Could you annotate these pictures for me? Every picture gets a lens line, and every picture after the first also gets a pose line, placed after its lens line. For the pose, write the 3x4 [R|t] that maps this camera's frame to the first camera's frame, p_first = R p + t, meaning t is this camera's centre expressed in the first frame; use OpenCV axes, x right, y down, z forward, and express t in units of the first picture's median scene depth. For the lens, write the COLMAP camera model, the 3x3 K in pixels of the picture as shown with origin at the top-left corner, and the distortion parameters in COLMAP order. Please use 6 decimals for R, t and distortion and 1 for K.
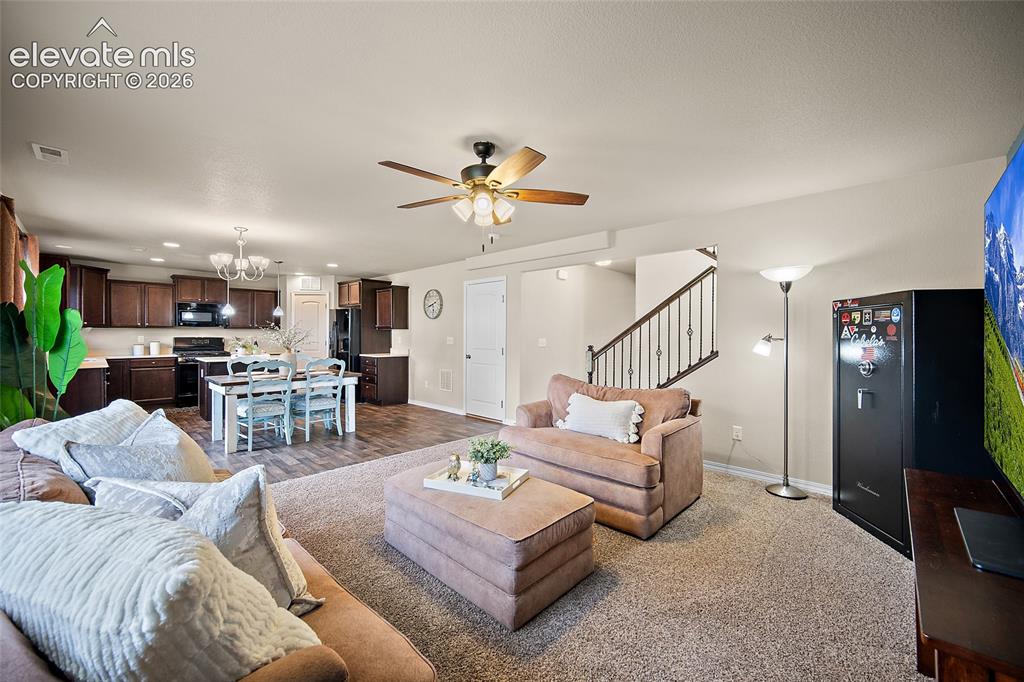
lens RADIAL K [[405.2, 0, 507.7], [0, 405.2, 336.4], [0, 0, 1]] dist [-0.001065, -0.000107]
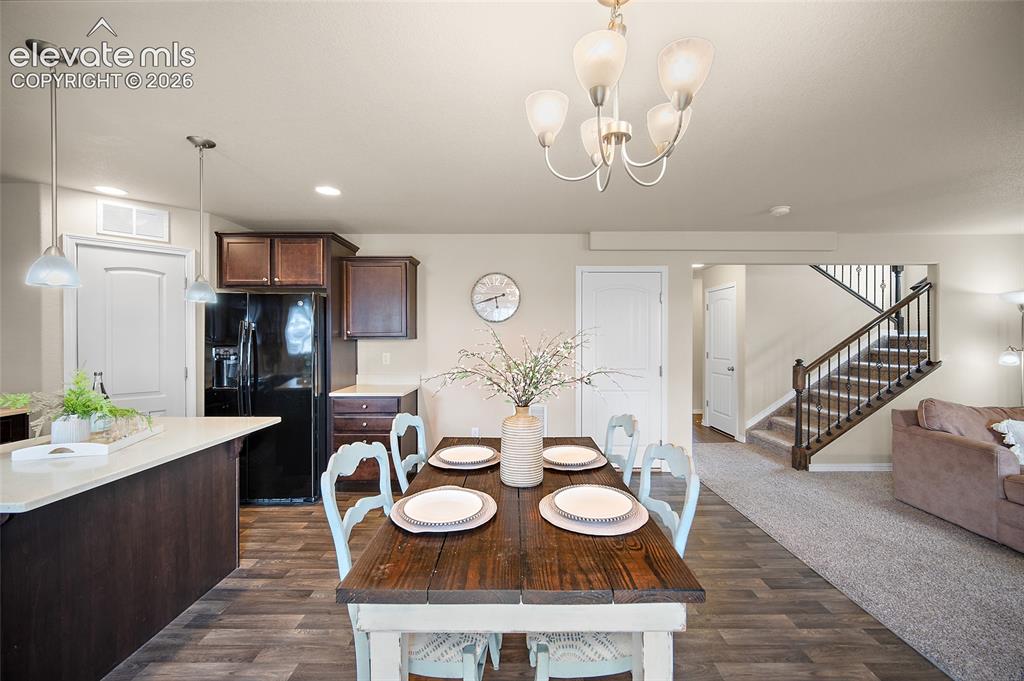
lens RADIAL K [[405.2, 0, 514.3], [0, 405.2, 336.9], [0, 0, 1]] dist [-0.001065, -0.000107]
pose [[0.703547, 0.001432, 0.710648, -0.563241], [0.007331, 0.999930, -0.009273, -0.015451], [-0.710611, 0.011734, 0.703487, 0.541510]]
